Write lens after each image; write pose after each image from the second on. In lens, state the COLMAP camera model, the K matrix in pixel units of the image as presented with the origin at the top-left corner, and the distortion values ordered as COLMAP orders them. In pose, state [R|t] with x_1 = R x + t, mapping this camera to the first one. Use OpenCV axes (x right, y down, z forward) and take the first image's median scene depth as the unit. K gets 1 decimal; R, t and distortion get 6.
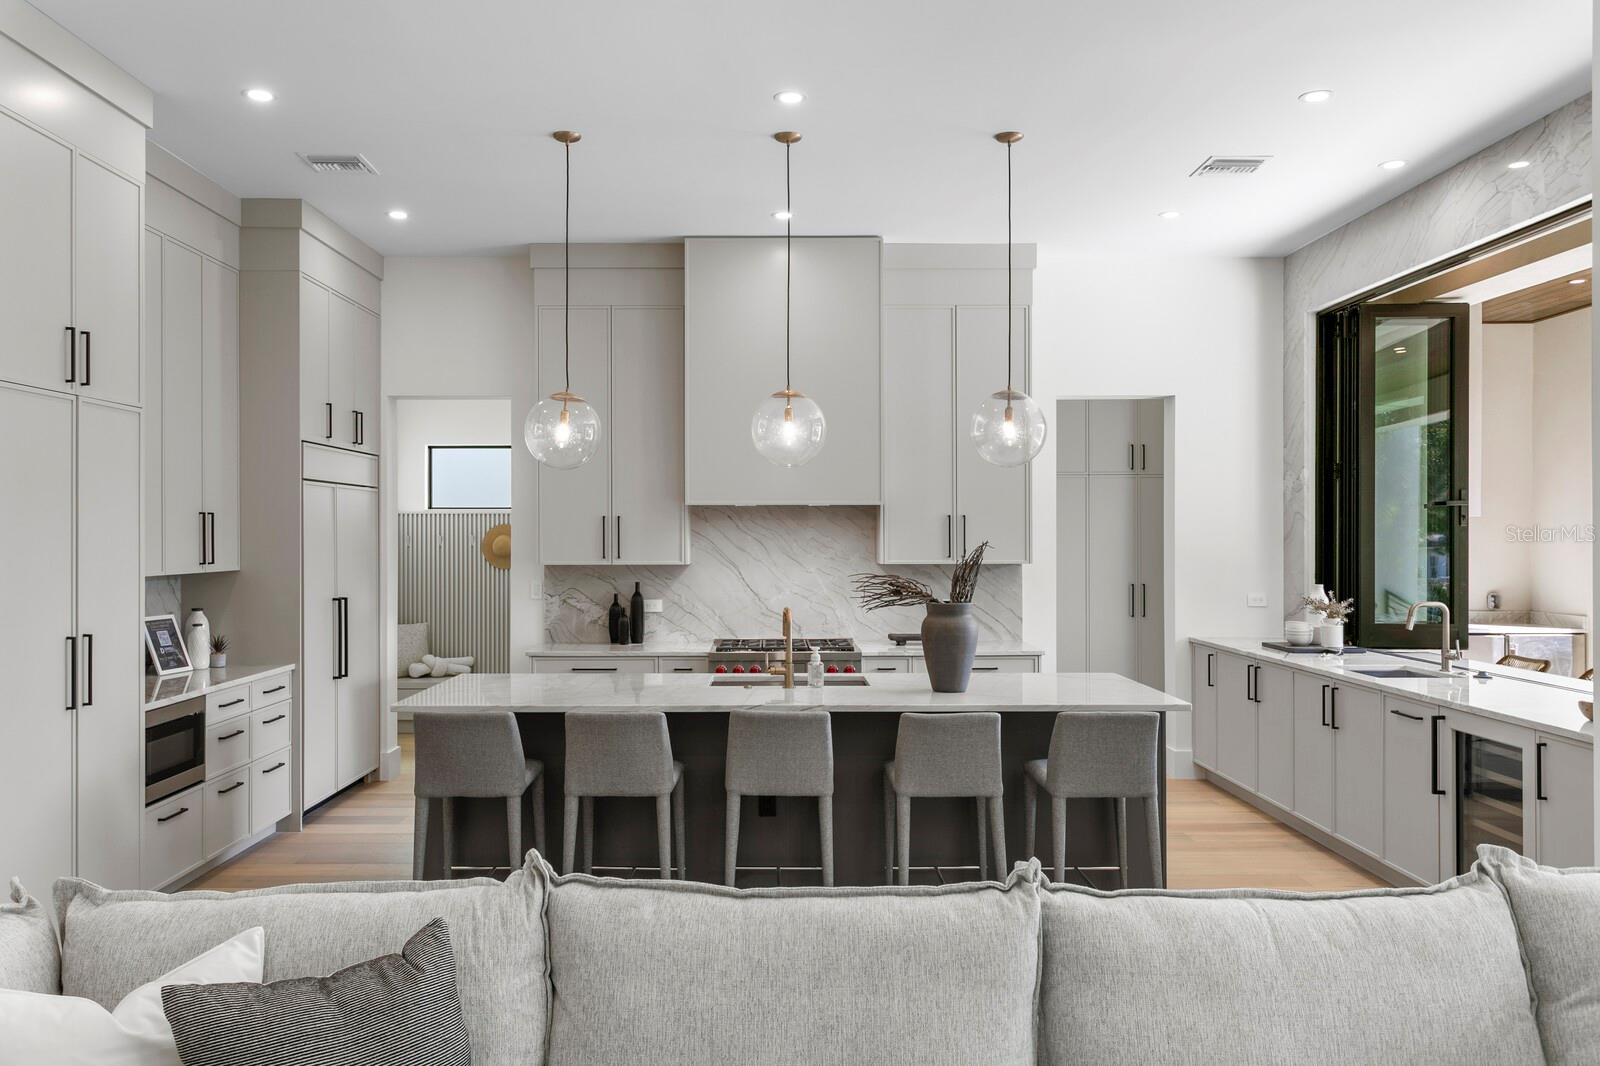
lens RADIAL K [[1158.1, 0, 800.0], [0, 1158.1, 533.0], [0, 0, 1]] dist [0.007251, 0.004418]
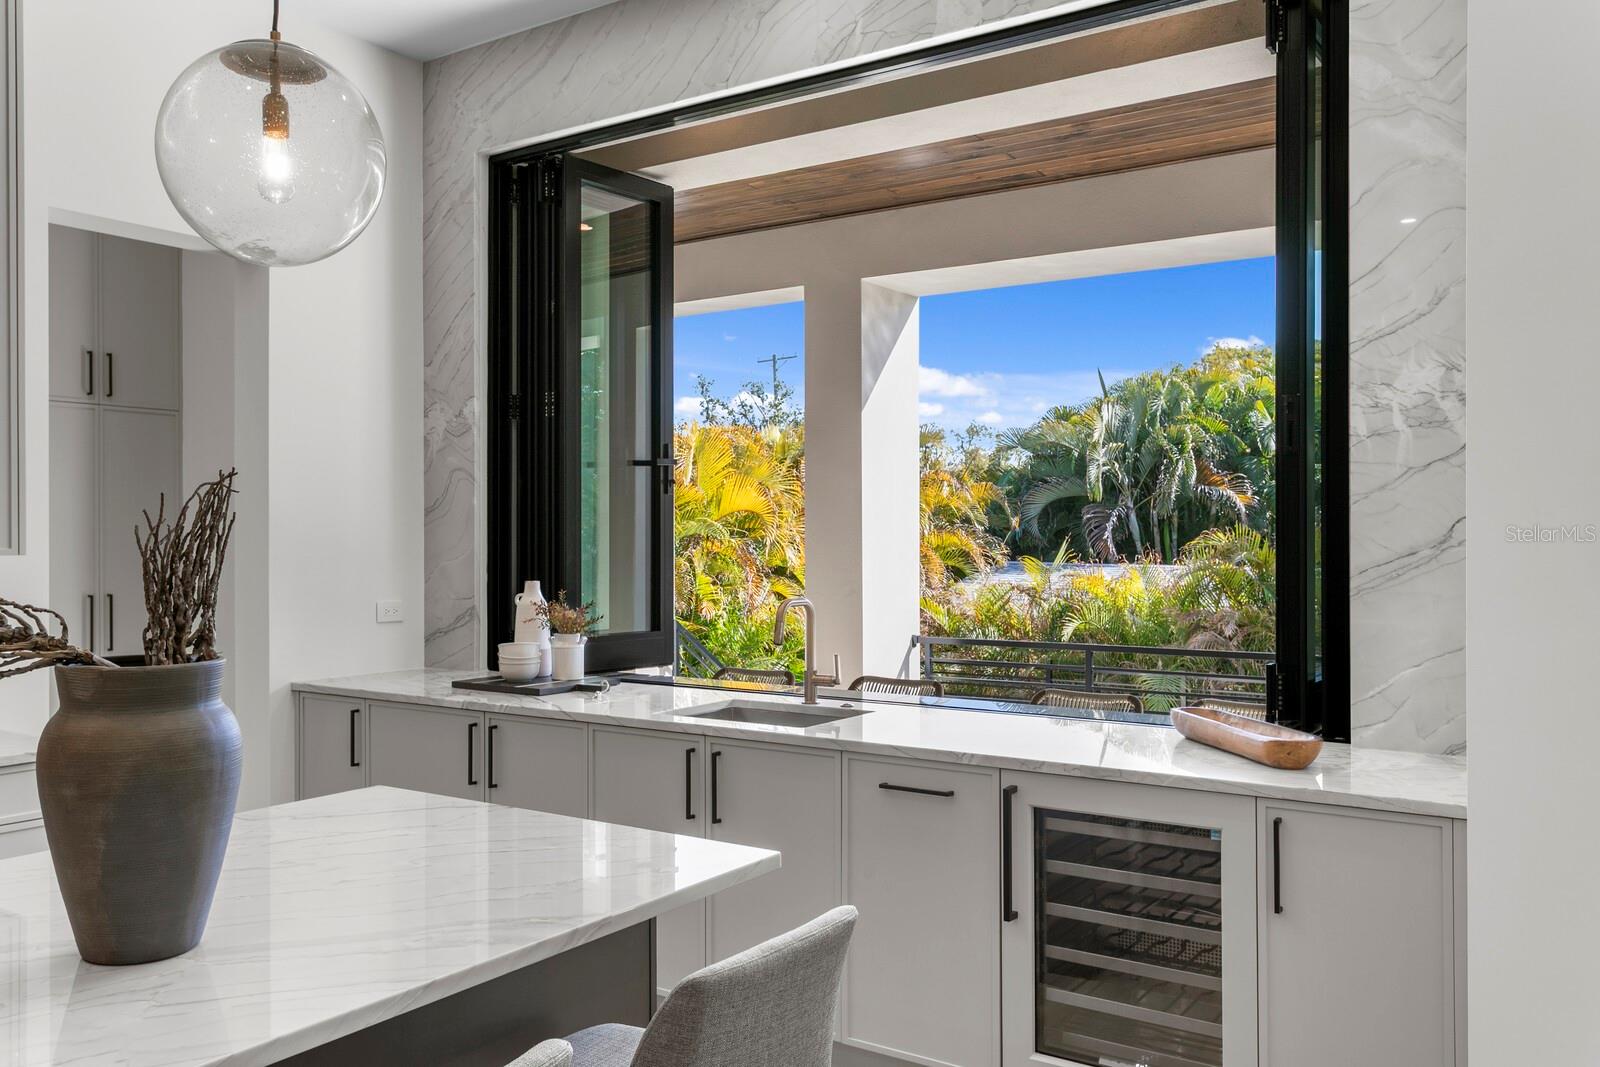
lens RADIAL K [[1276.0, 0, 748.0], [0, 1276.0, 534.3], [0, 0, 1]] dist [0.016639, 0.001630]
pose [[0.598589, -0.001047, 0.801055, -0.036616], [0.000149, 0.999999, 0.001195, 0.018604], [-0.801056, -0.000596, 0.598589, 0.487227]]
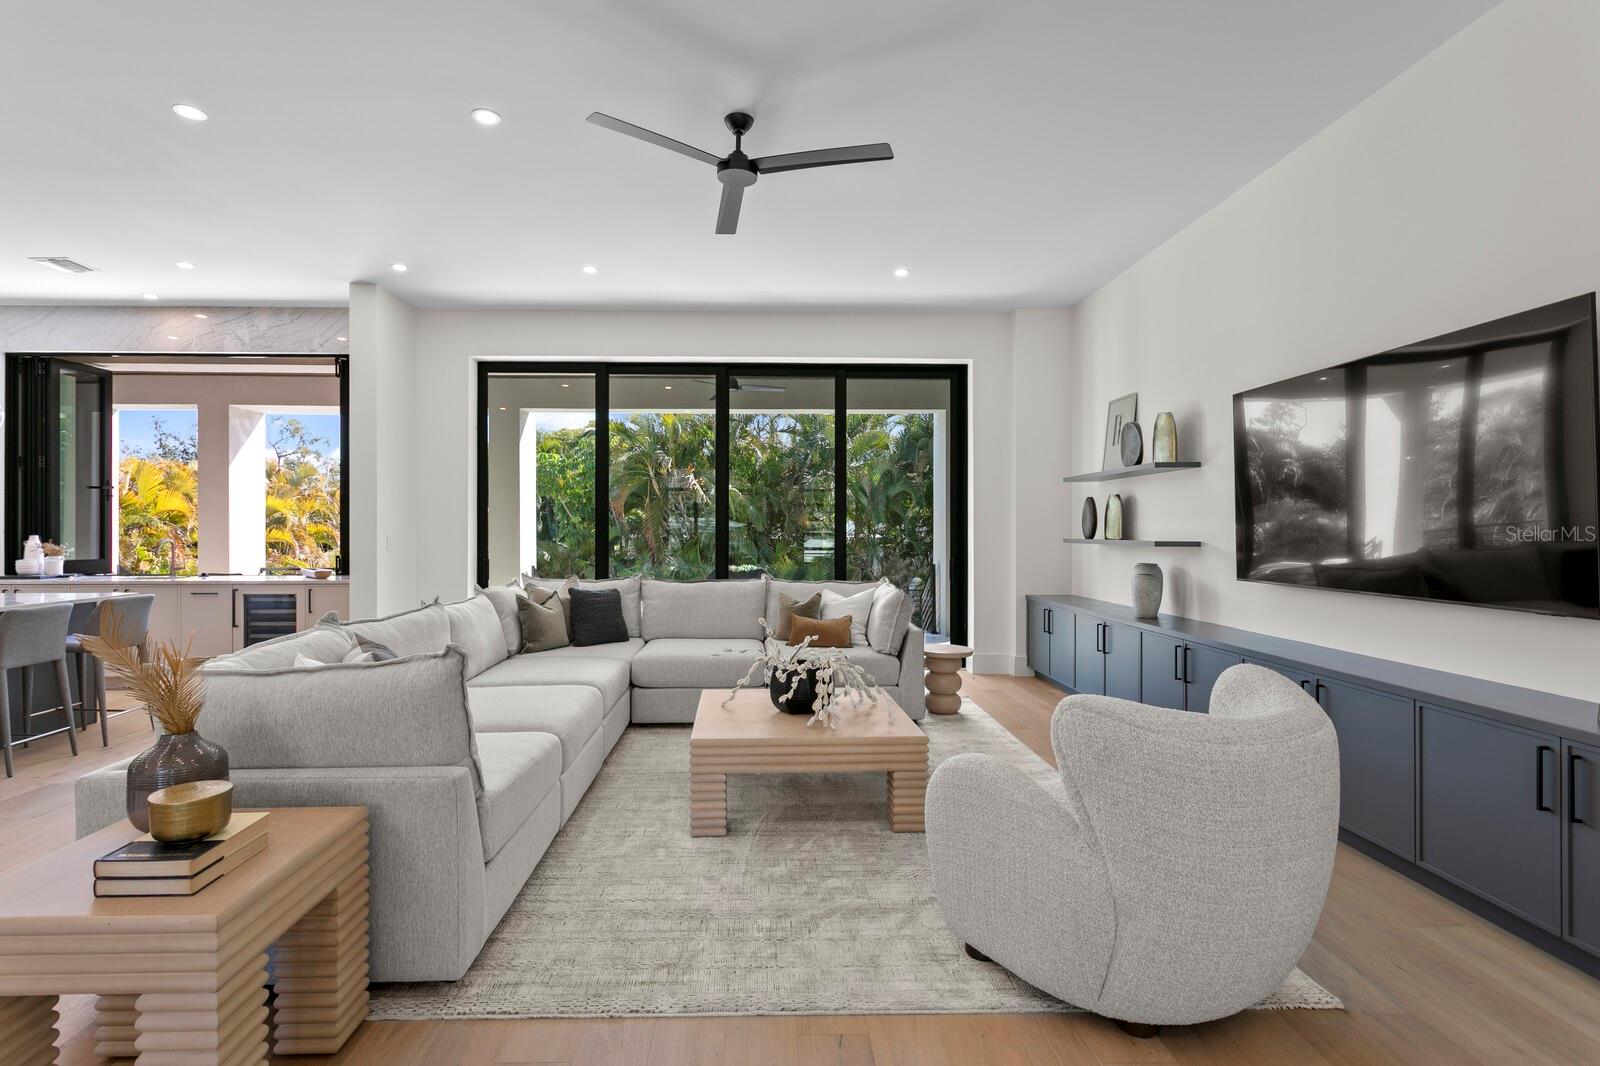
lens RADIAL K [[756.9, 0, 768.4], [0, 756.9, 530.6], [0, 0, 1]] dist [0.002985, -0.000151]
pose [[0.002042, -0.000343, 0.999998, -0.538194], [-0.003481, 0.999994, 0.000350, 0.034369], [-0.999992, -0.003481, 0.002041, 0.036064]]
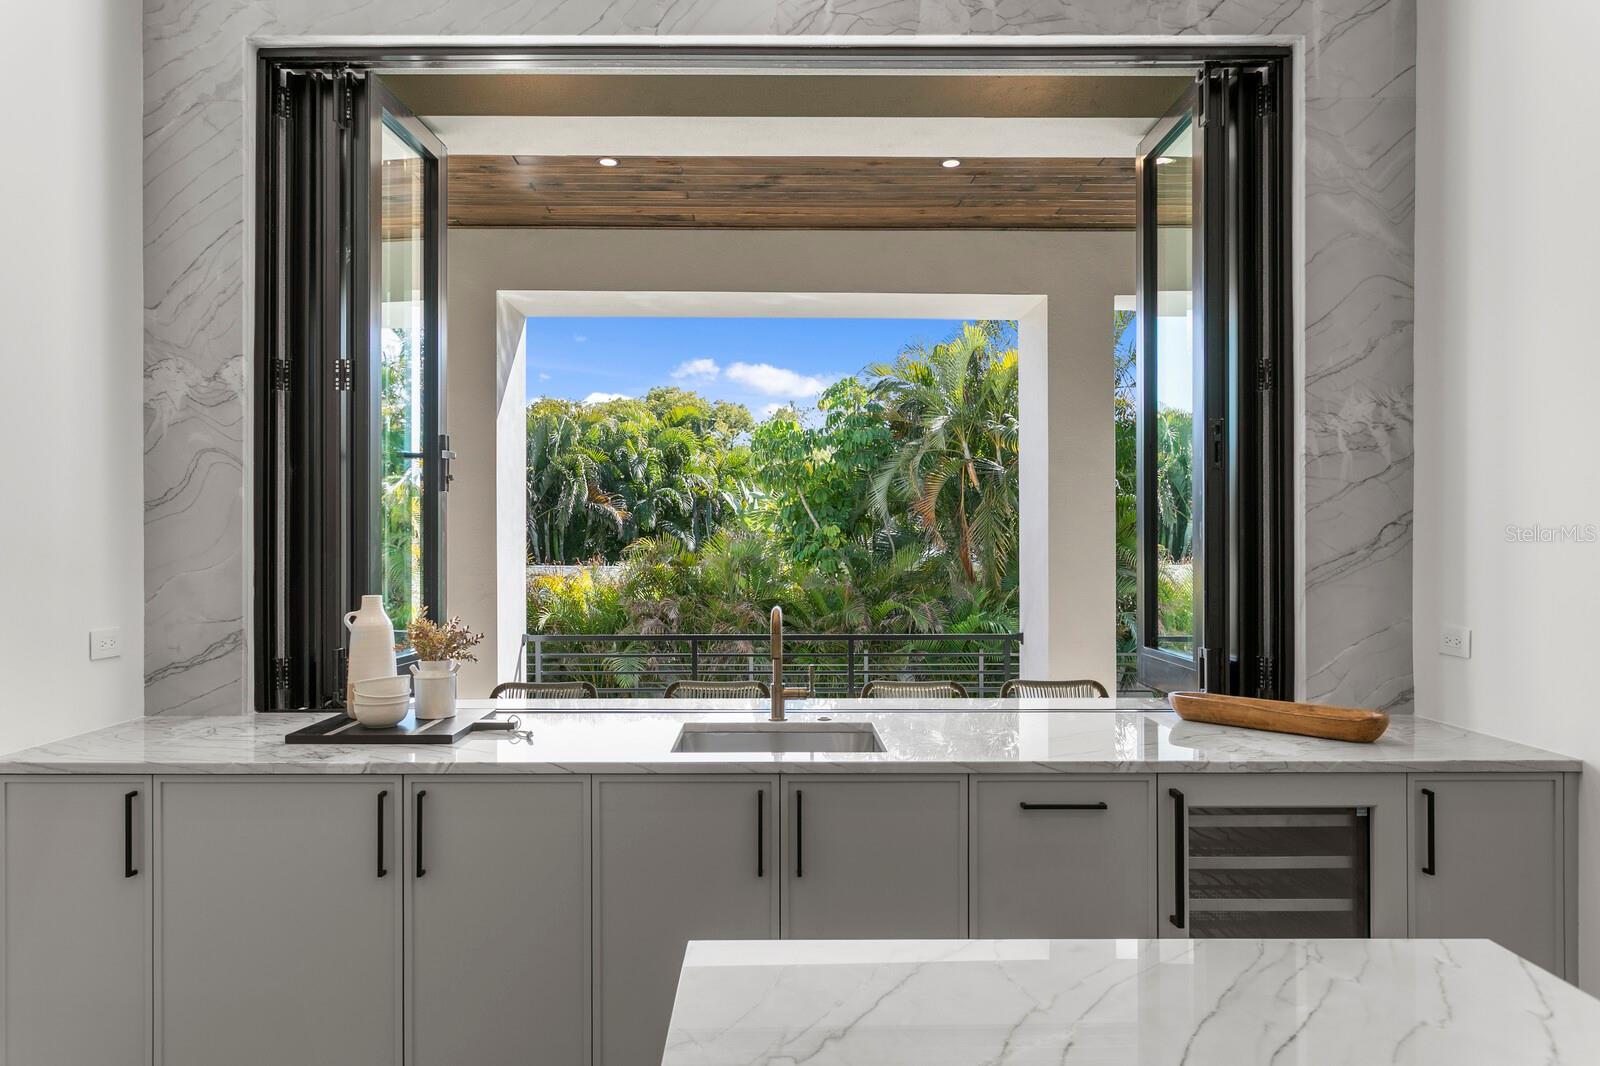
lens RADIAL K [[977.5, 0, 667.2], [0, 977.5, 541.6], [0, 0, 1]] dist [-0.001875, 0.000948]
pose [[0.028874, 0.000061, 0.999583, 0.034888], [-0.001738, 0.999998, -0.000011, 0.021503], [-0.999582, -0.001737, 0.028874, 0.854775]]
